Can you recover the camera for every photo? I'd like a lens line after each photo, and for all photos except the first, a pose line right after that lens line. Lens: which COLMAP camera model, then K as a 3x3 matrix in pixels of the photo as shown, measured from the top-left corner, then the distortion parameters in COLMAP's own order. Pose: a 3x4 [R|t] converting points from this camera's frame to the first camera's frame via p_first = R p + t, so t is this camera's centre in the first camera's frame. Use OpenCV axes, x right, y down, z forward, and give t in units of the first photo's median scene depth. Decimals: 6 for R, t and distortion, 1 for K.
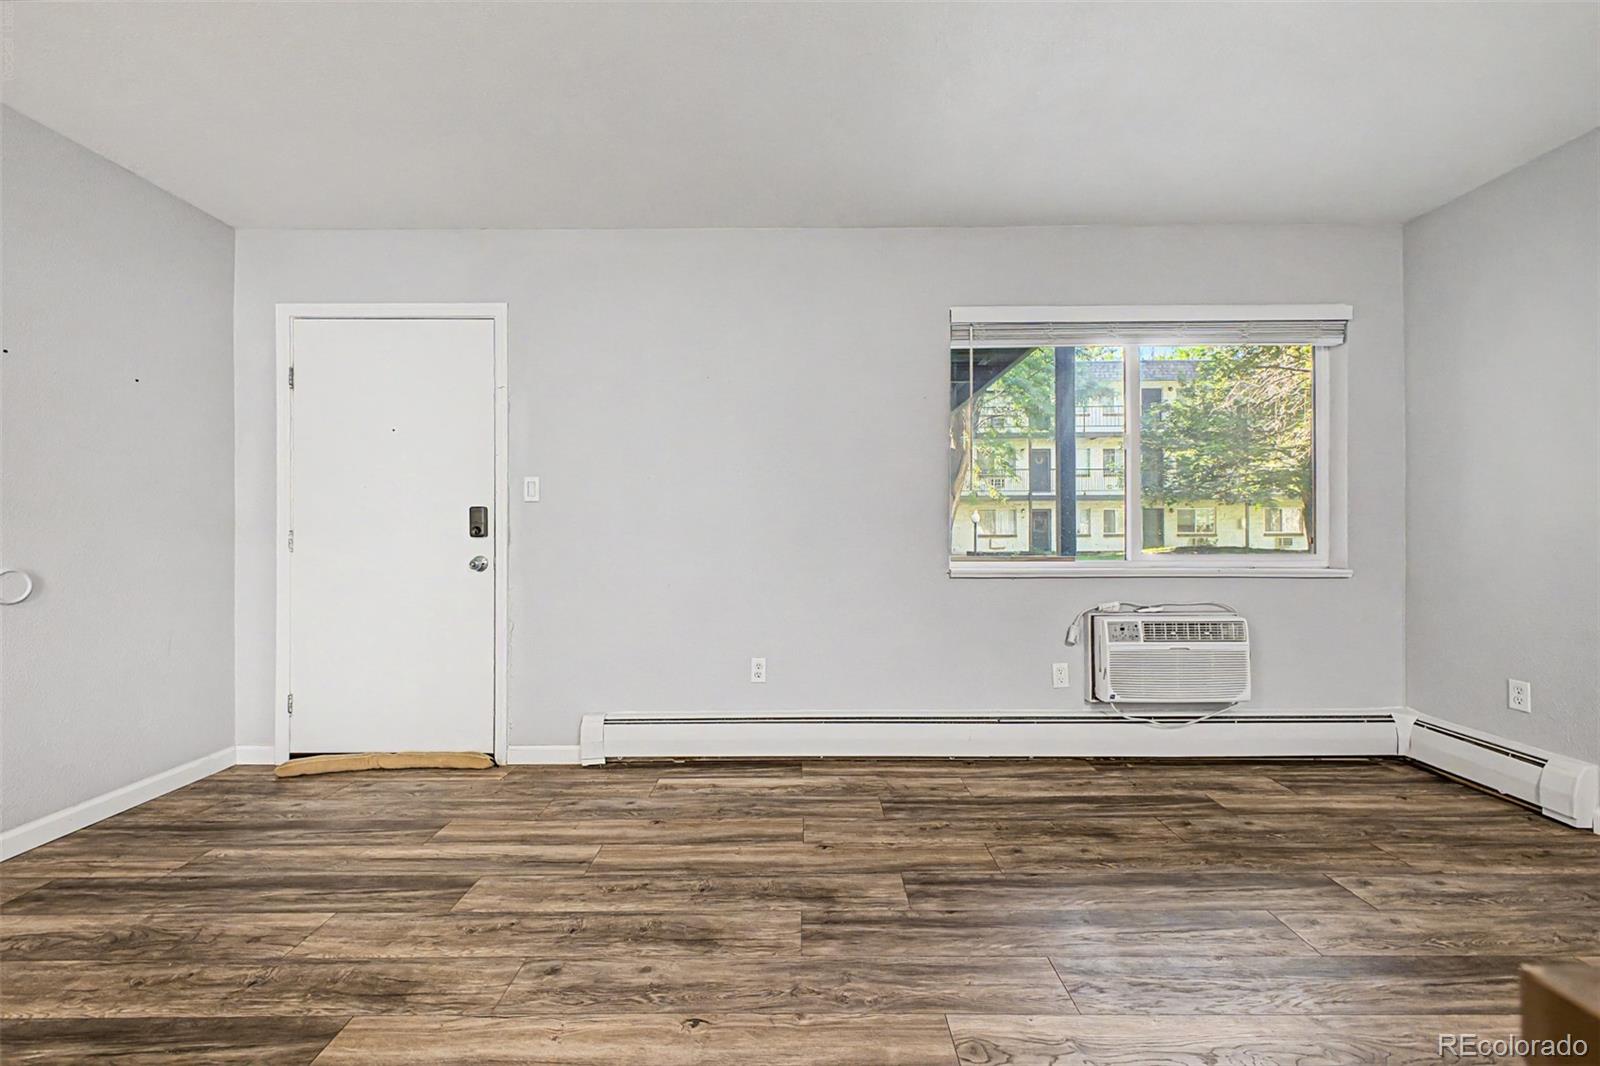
lens RADIAL K [[633.9, 0, 800.8], [0, 633.9, 523.7], [0, 0, 1]] dist [0.020820, -0.006202]
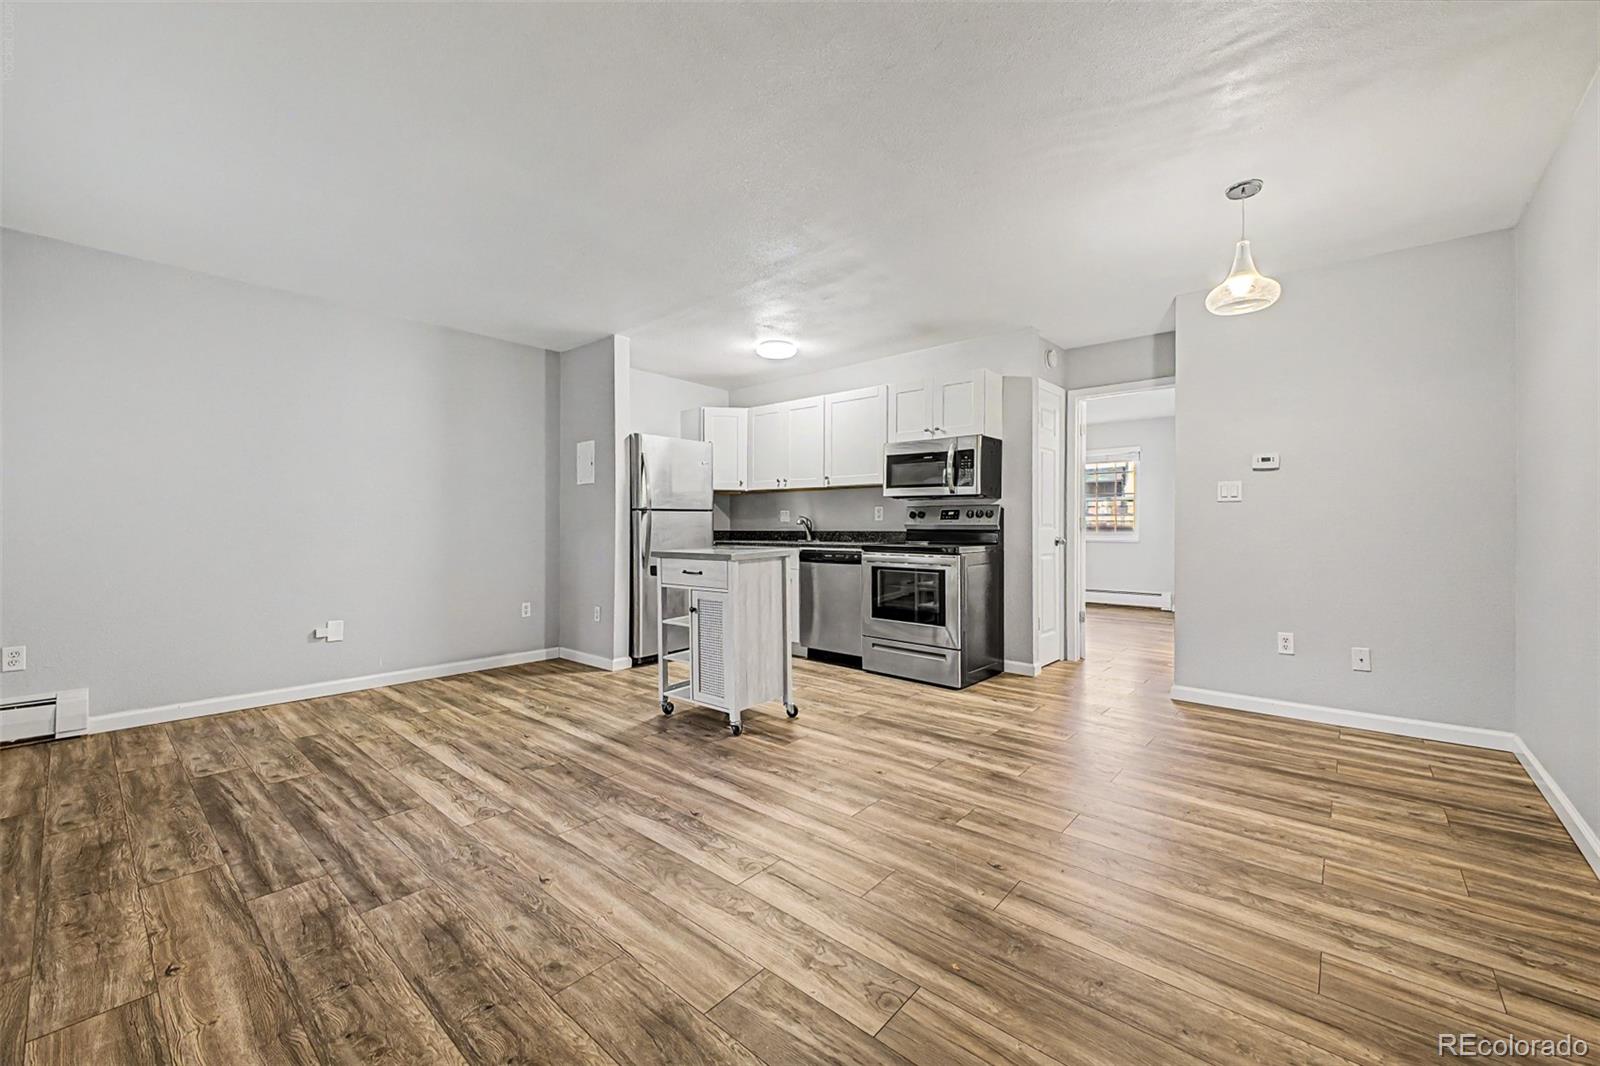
lens RADIAL K [[625.9, 0, 799.0], [0, 625.9, 533.2], [0, 0, 1]] dist [0.016870, -0.005221]
pose [[-0.754740, -0.002597, 0.656019, -0.762460], [-0.006929, 0.999968, -0.004013, 0.017917], [-0.655988, -0.007574, -0.754734, 0.869466]]
